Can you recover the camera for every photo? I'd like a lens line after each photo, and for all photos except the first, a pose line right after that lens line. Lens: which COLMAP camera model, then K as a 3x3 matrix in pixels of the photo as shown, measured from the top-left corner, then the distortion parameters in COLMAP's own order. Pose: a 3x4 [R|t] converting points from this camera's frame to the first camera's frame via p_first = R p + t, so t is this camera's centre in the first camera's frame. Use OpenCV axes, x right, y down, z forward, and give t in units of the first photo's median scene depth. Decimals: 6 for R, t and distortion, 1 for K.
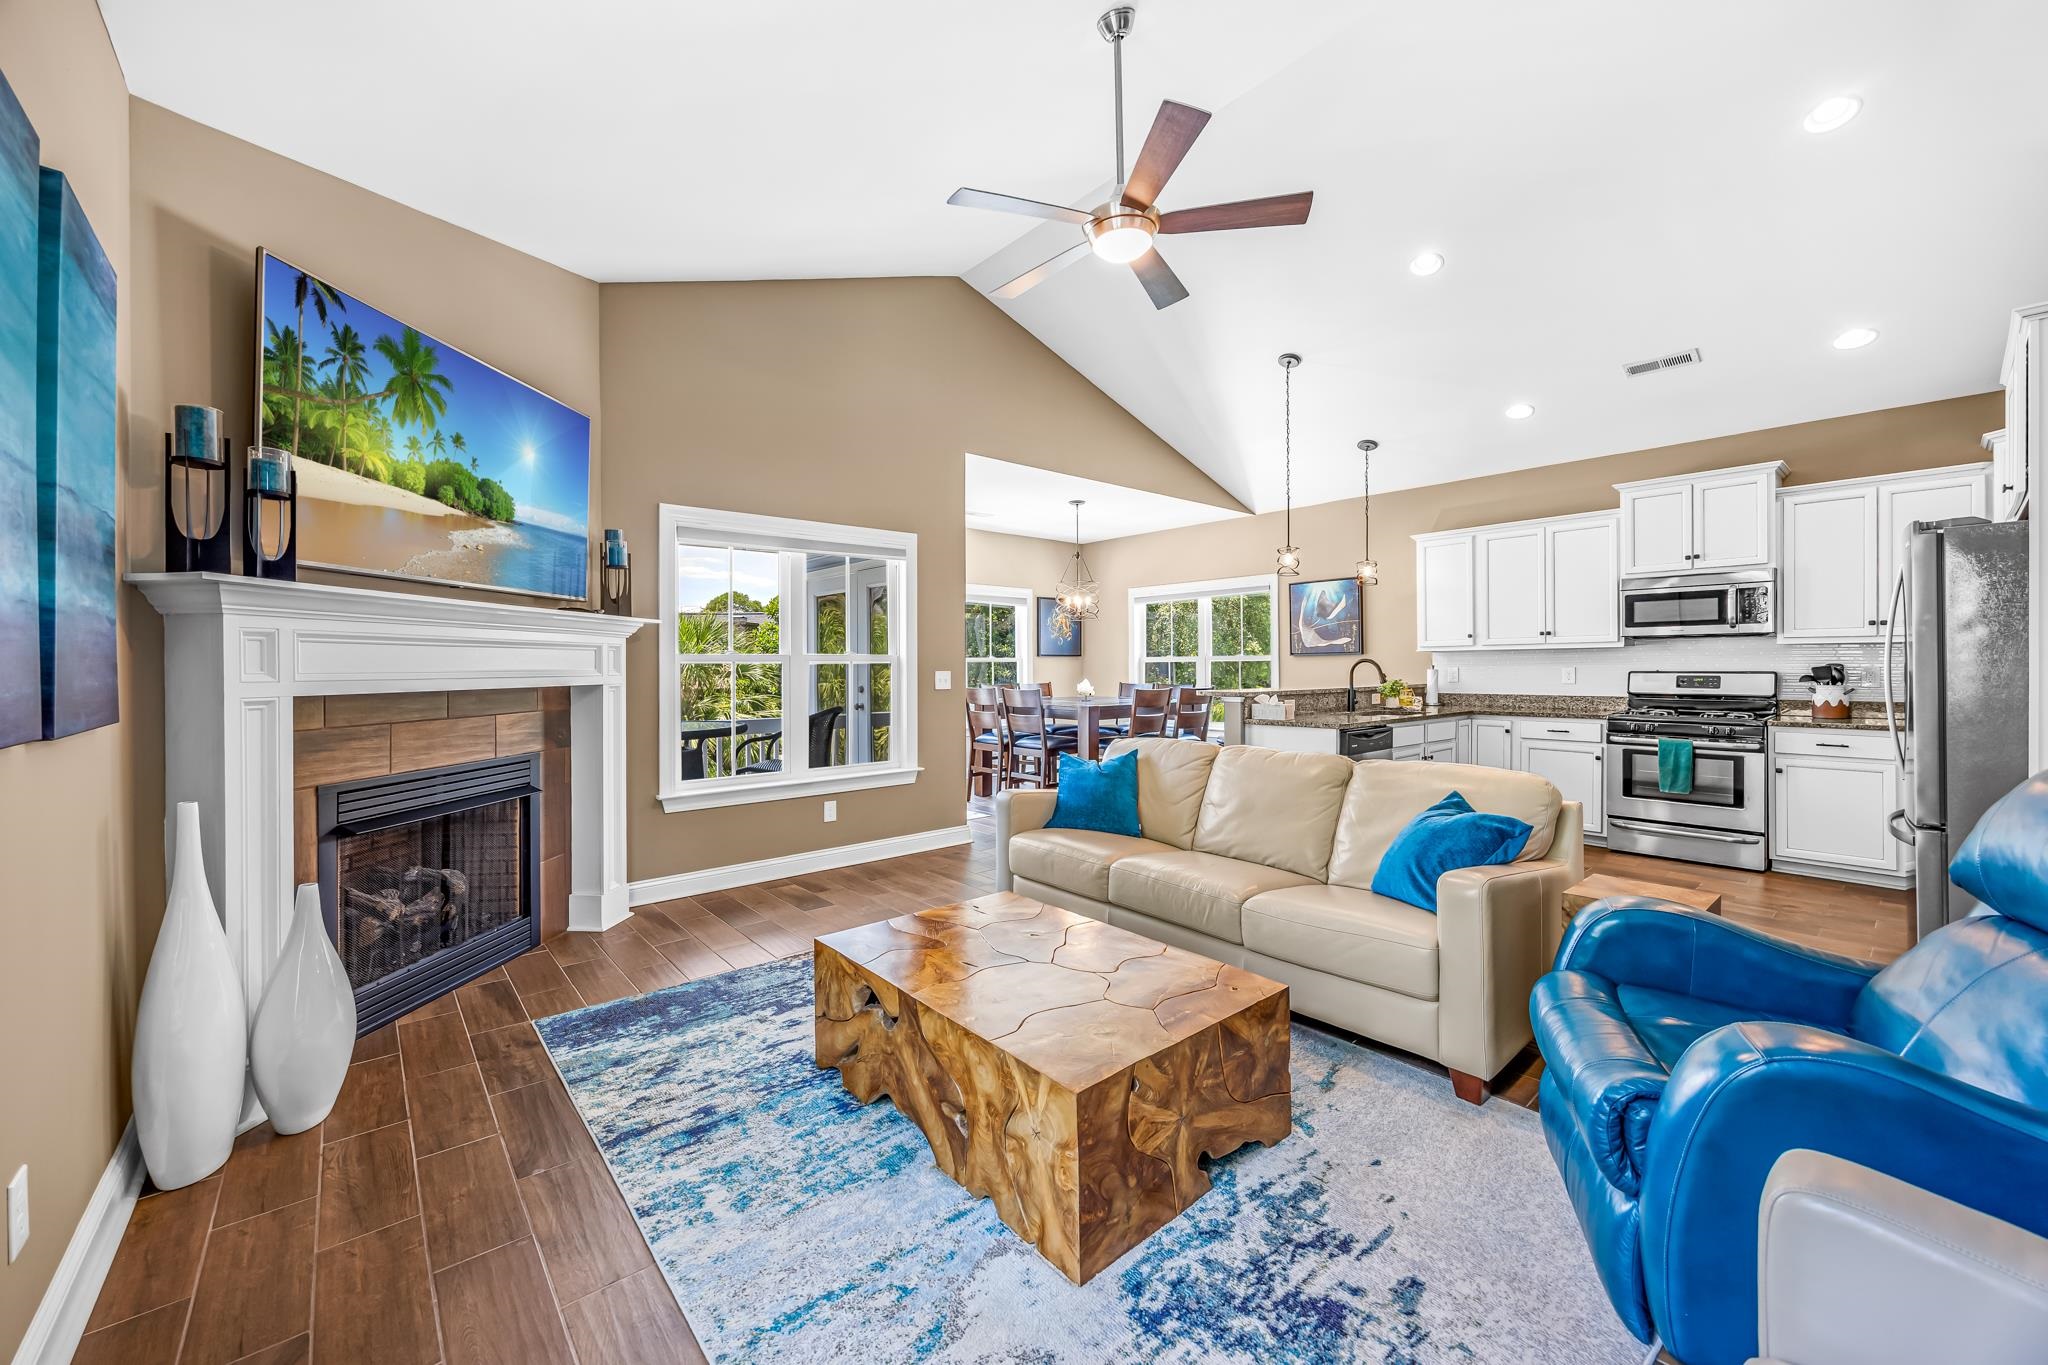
lens RADIAL K [[788.2, 0, 1017.6], [0, 788.2, 669.7], [0, 0, 1]] dist [-0.003166, 0.000565]
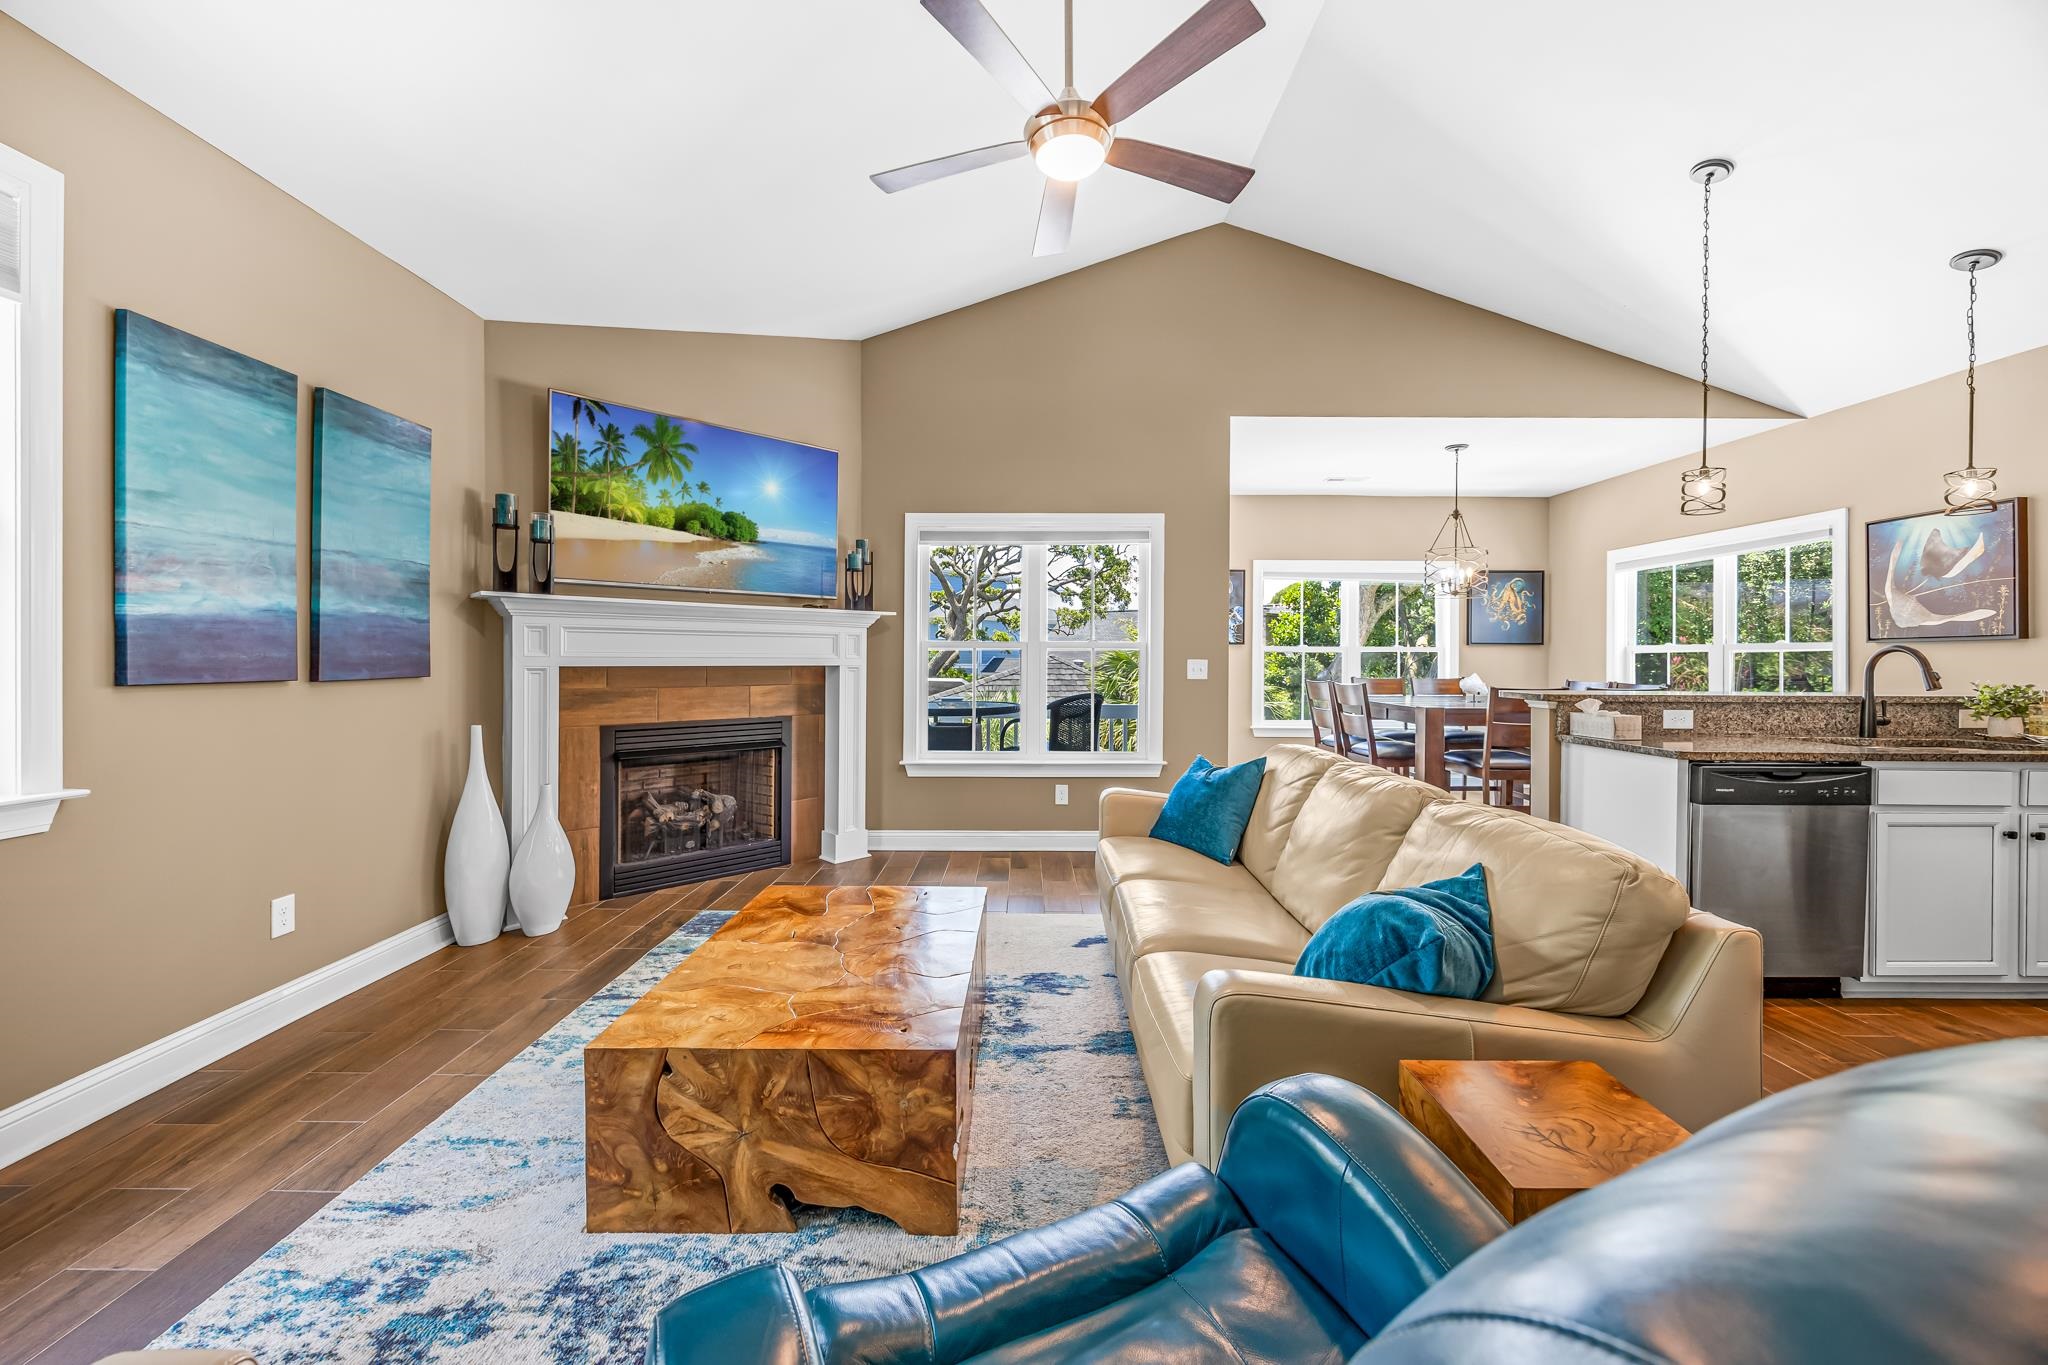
lens RADIAL K [[788.2, 0, 1021.0], [0, 788.2, 667.3], [0, 0, 1]] dist [-0.003166, 0.000565]
pose [[0.757038, 0.016338, -0.653167, 0.534175], [-0.011876, 0.999866, 0.011246, 0.004672], [0.653263, -0.000757, 0.757131, 0.261962]]
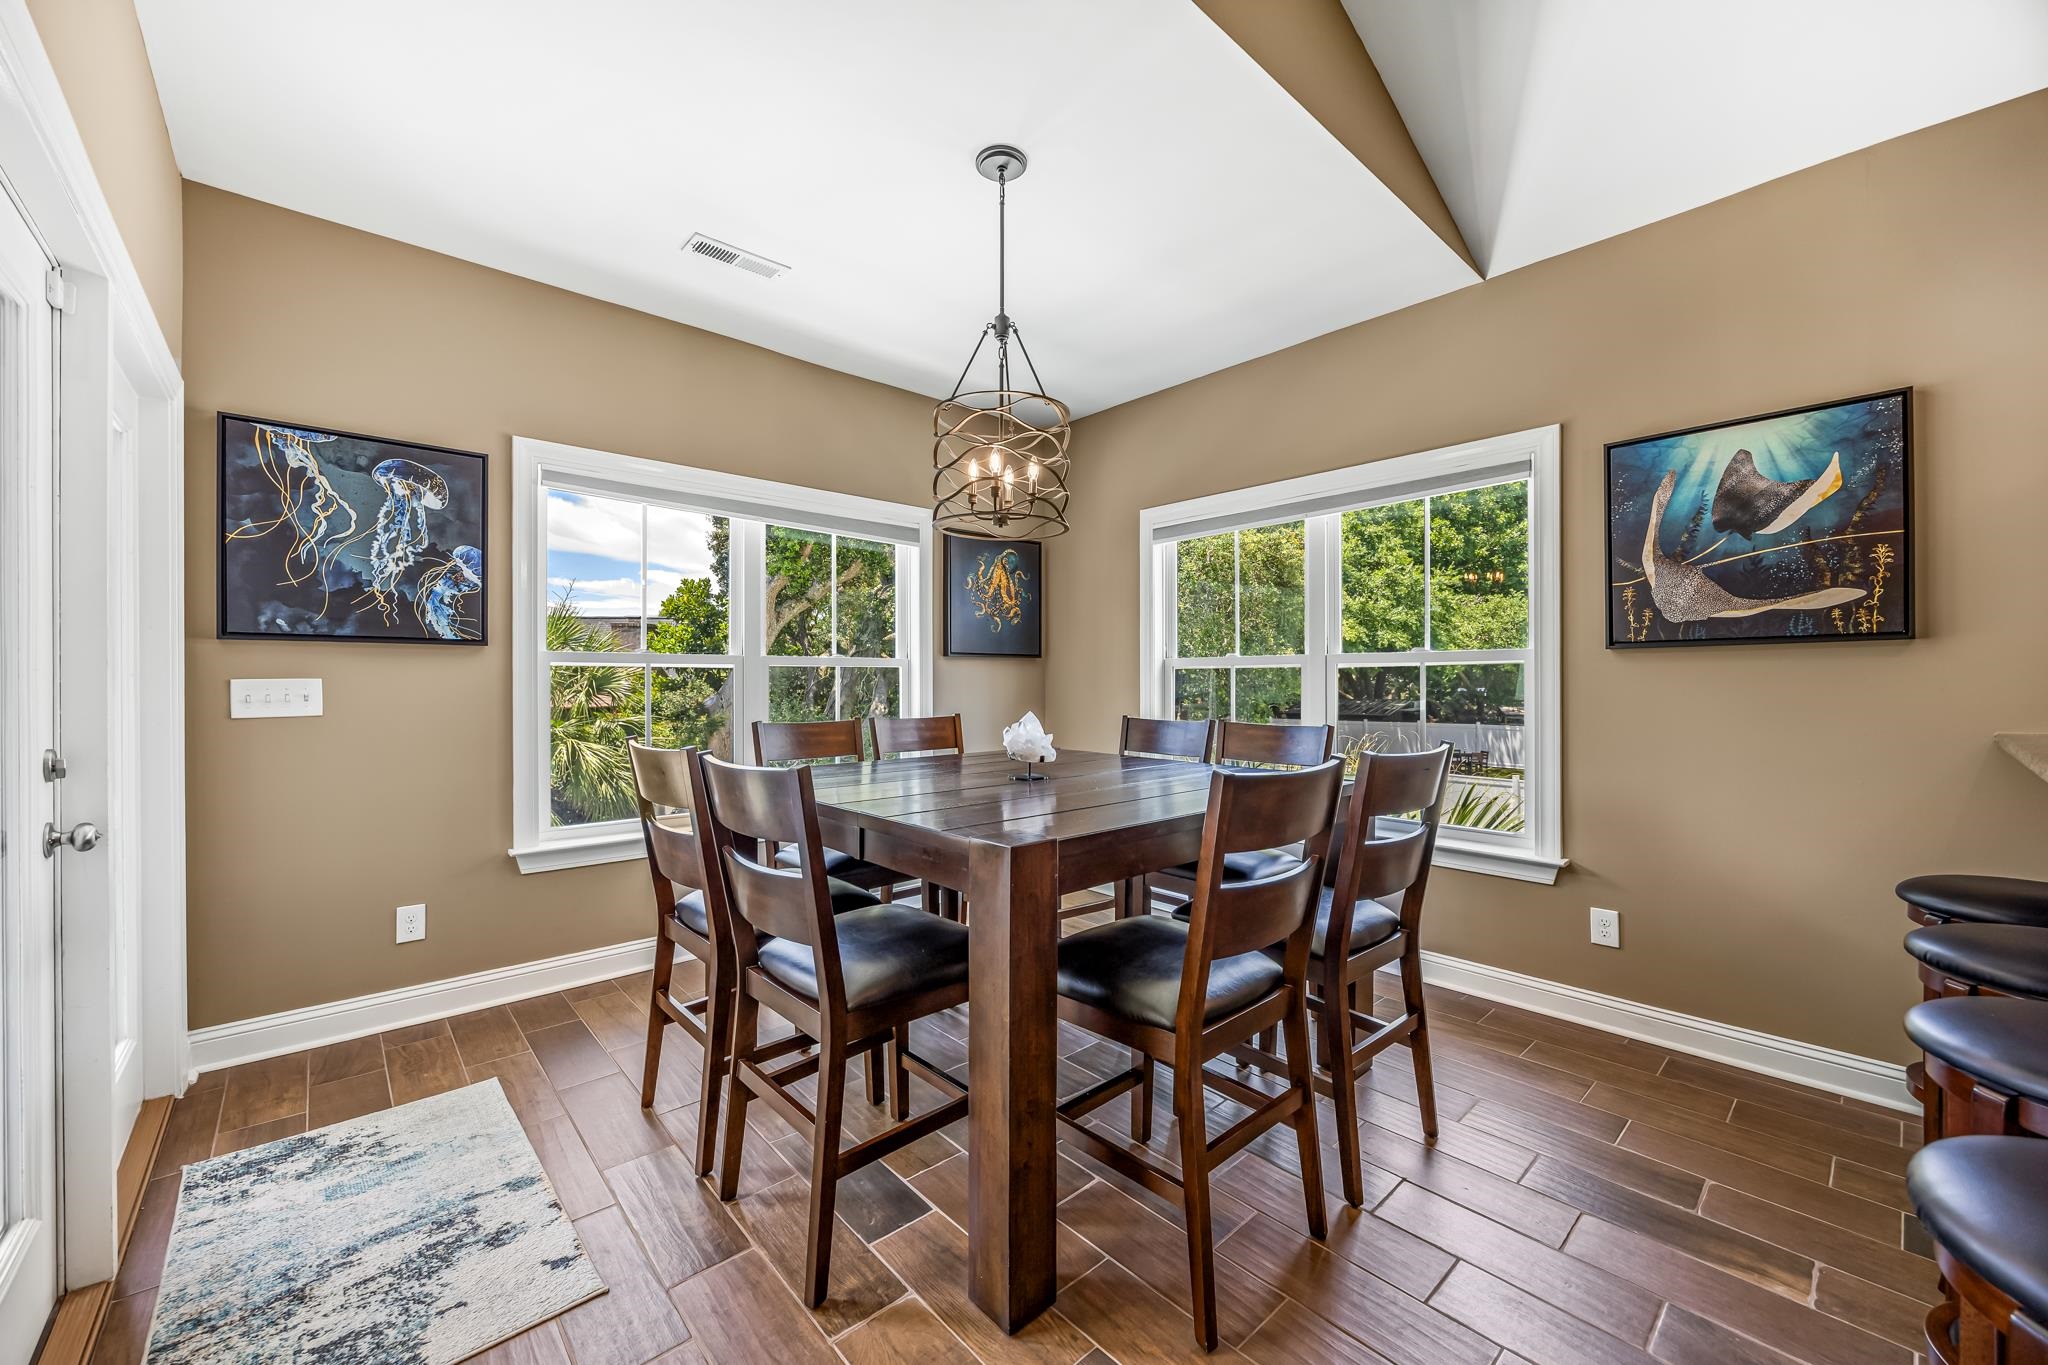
lens RADIAL K [[788.2, 0, 1010.3], [0, 788.2, 683.6], [0, 0, 1]] dist [-0.003166, 0.000565]
pose [[0.999927, 0.003839, 0.011432, 0.156617], [-0.003820, 0.999991, -0.001646, -0.000575], [-0.011439, 0.001602, 0.999933, 1.392680]]
